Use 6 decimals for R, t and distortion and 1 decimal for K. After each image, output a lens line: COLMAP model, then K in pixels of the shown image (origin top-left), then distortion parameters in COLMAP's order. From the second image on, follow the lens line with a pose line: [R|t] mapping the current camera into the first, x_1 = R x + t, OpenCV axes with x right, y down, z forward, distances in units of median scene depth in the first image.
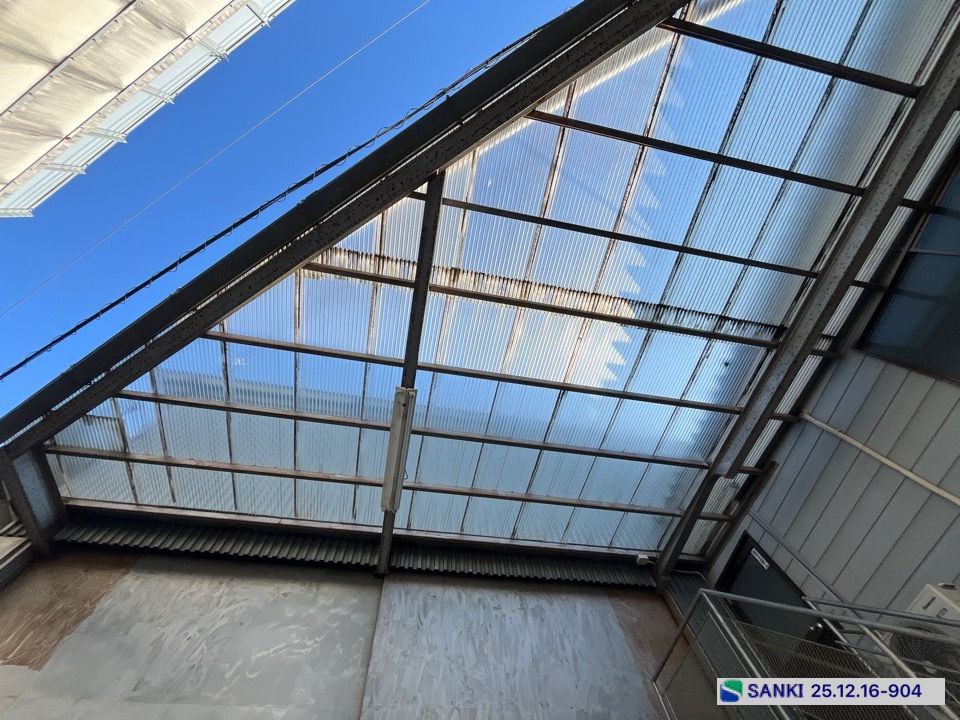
lens RADIAL K [[388.8, 0, 477.1], [0, 388.8, 360.0], [0, 0, 1]] dist [-0.003323, -0.000154]
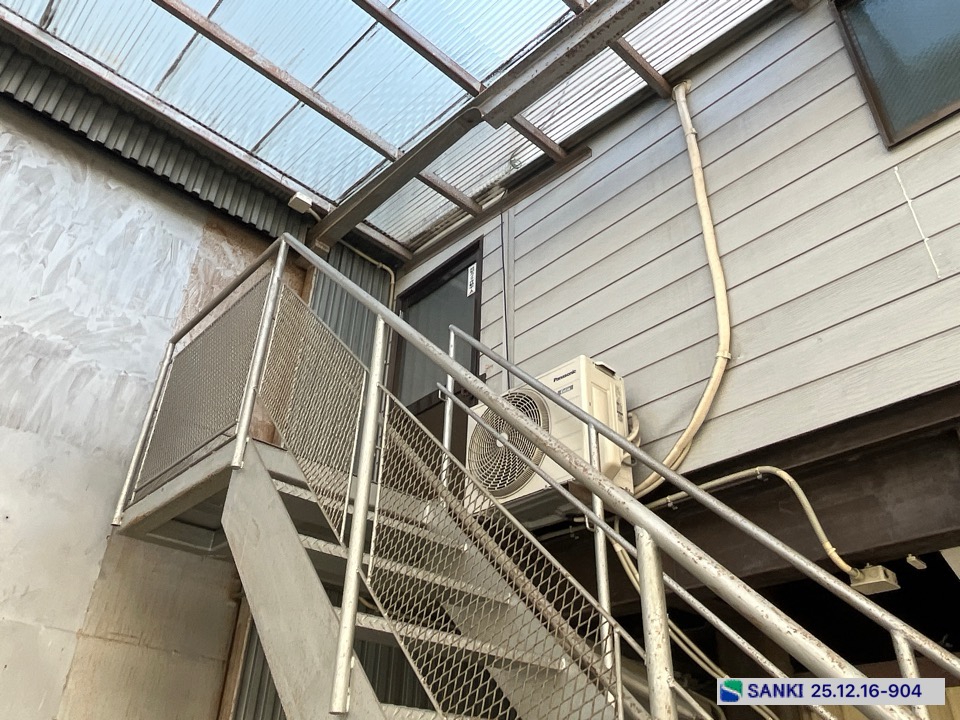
lens RADIAL K [[748.0, 0, 475.3], [0, 748.0, 362.0], [0, 0, 1]] dist [0.002057, -0.009528]
pose [[0.840675, 0.366441, 0.398732, 0.366456], [-0.530037, 0.707728, 0.467100, 0.080649], [-0.111029, -0.604021, 0.789196, 0.046518]]
